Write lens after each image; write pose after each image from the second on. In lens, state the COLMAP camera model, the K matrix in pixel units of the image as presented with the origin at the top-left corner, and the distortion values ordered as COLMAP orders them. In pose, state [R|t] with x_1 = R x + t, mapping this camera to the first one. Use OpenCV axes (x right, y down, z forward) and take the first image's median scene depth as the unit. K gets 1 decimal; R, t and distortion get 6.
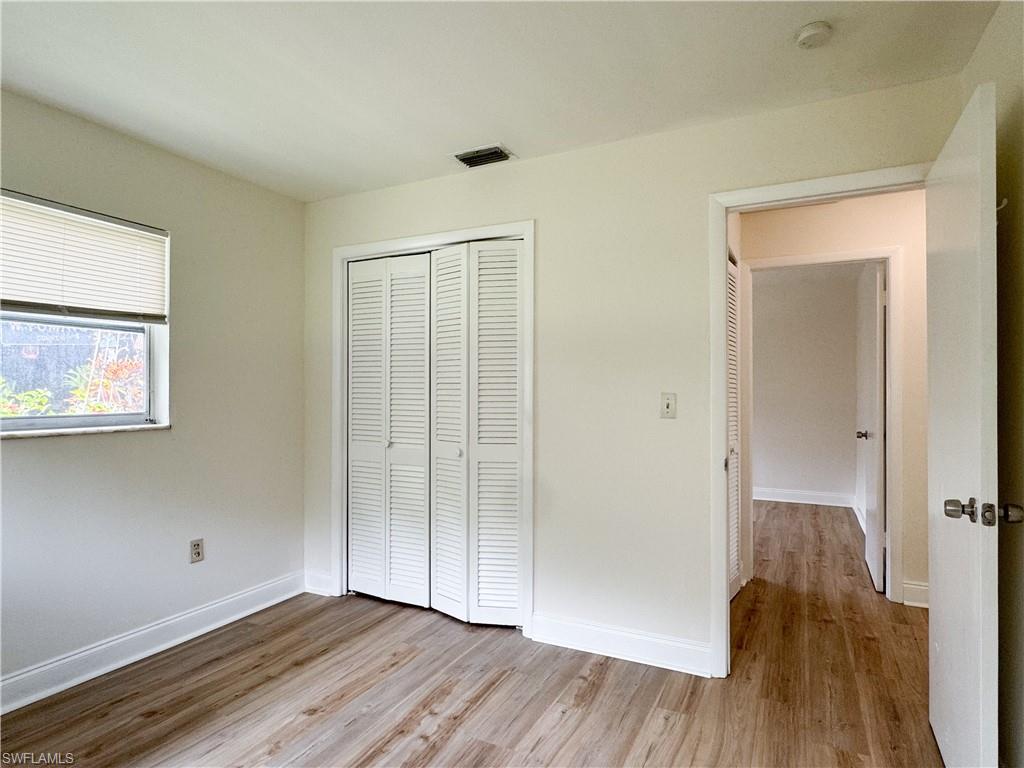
lens RADIAL K [[589.4, 0, 514.2], [0, 589.4, 385.1], [0, 0, 1]] dist [-0.003924, 0.000183]
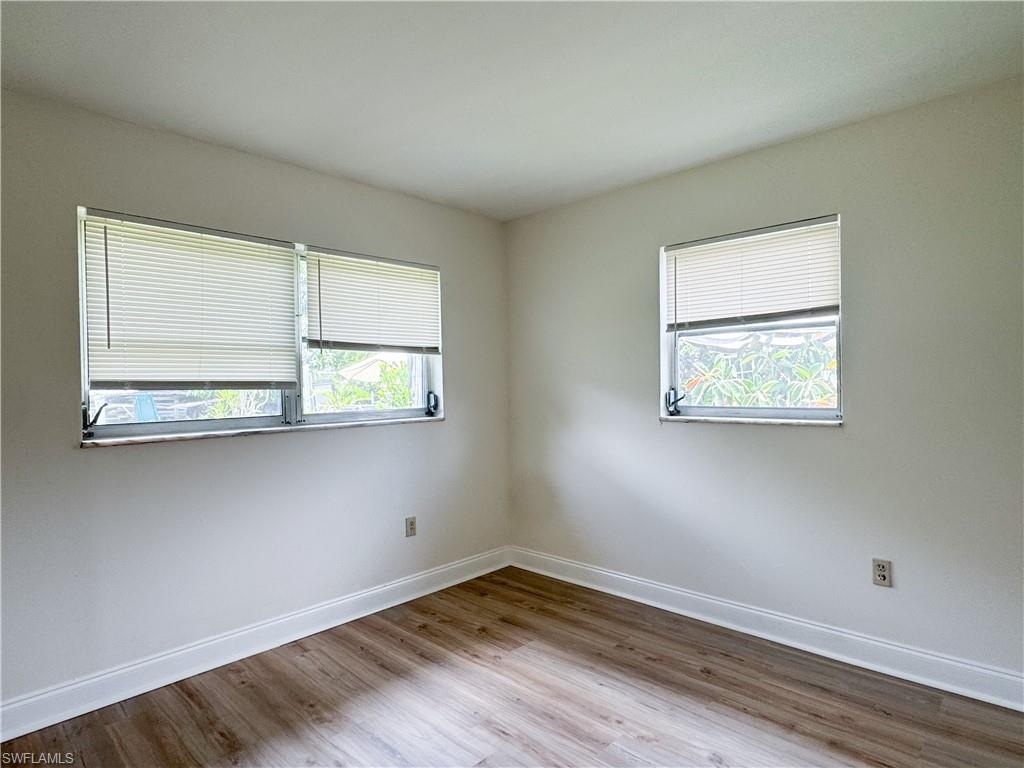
lens RADIAL K [[589.4, 0, 514.2], [0, 589.4, 385.1], [0, 0, 1]] dist [-0.003924, 0.000183]
pose [[-0.317683, 0.004571, -0.948186, 0.492242], [0.023634, 0.999716, -0.003098, -0.000786], [0.947903, -0.023393, -0.317700, 0.868064]]
